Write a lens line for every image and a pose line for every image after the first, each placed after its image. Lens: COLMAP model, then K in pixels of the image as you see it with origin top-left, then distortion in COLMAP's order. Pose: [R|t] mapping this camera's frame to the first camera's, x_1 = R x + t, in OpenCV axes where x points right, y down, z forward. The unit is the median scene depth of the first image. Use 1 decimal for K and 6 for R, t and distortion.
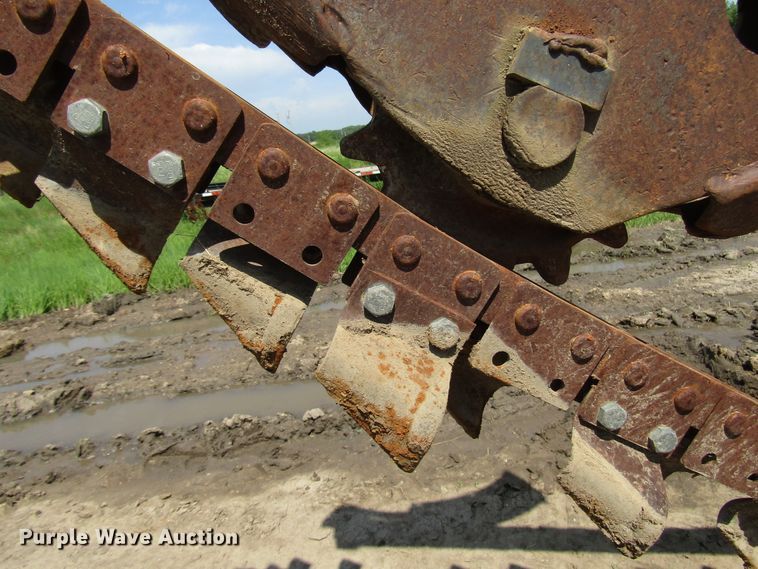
lens RADIAL K [[537.5, 0, 379.0], [0, 537.5, 284.5], [0, 0, 1]] dist [-0.009810, 0.001169]
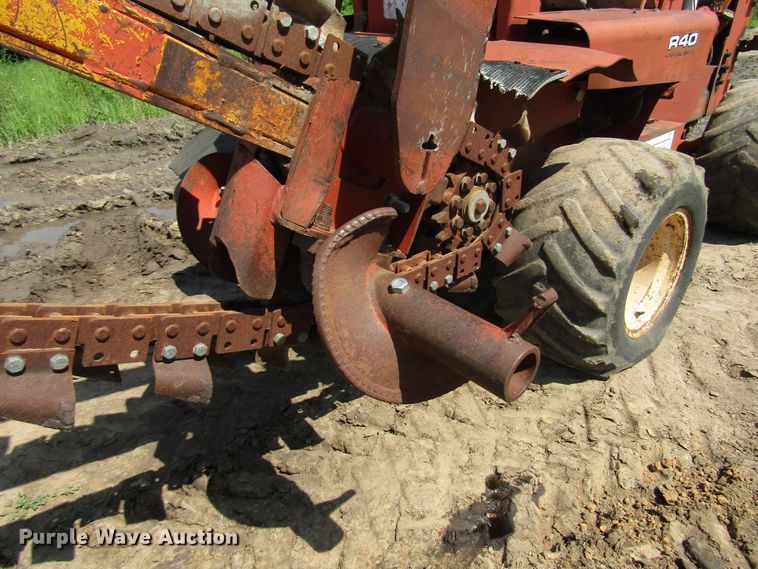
lens RADIAL K [[537.5, 0, 379.0], [0, 537.5, 284.5], [0, 0, 1]] dist [-0.009810, 0.001169]
pose [[0.797970, -0.157881, 0.581651, 0.386485], [0.065743, 0.982122, 0.176390, 0.089797], [-0.599101, -0.102514, 0.794084, -0.057779]]
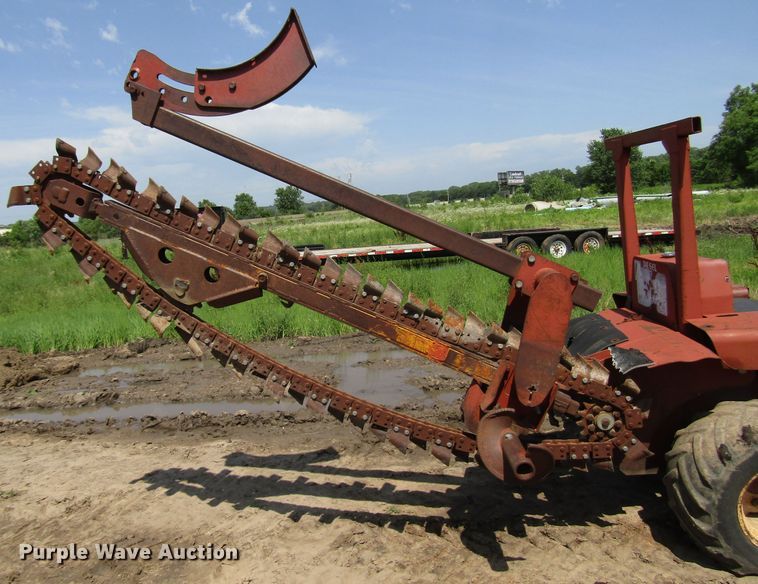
lens RADIAL K [[599.9, 0, 327.4], [0, 599.9, 284.2], [0, 0, 1]] dist [0.018975, 0.000080]
pose [[0.979459, 0.070368, -0.188969, 0.449147], [-0.094571, 0.987980, -0.122278, 0.052171], [0.178093, 0.137637, 0.974340, -0.786802]]
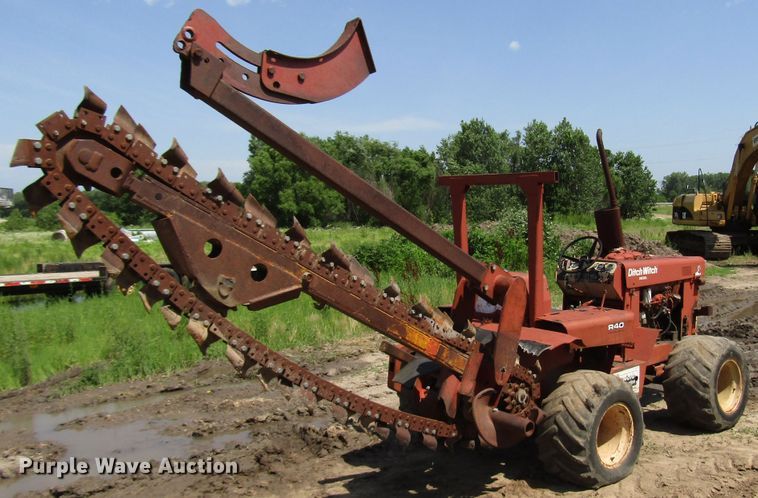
lens RADIAL K [[729.6, 0, 437.8], [0, 729.6, 249.9], [0, 0, 1]] dist [-0.022540, -0.003074]
pose [[0.788635, 0.105534, 0.605737, -0.345386], [0.067445, 0.964367, -0.255826, 0.189367], [-0.611151, 0.242607, 0.753416, -0.832429]]
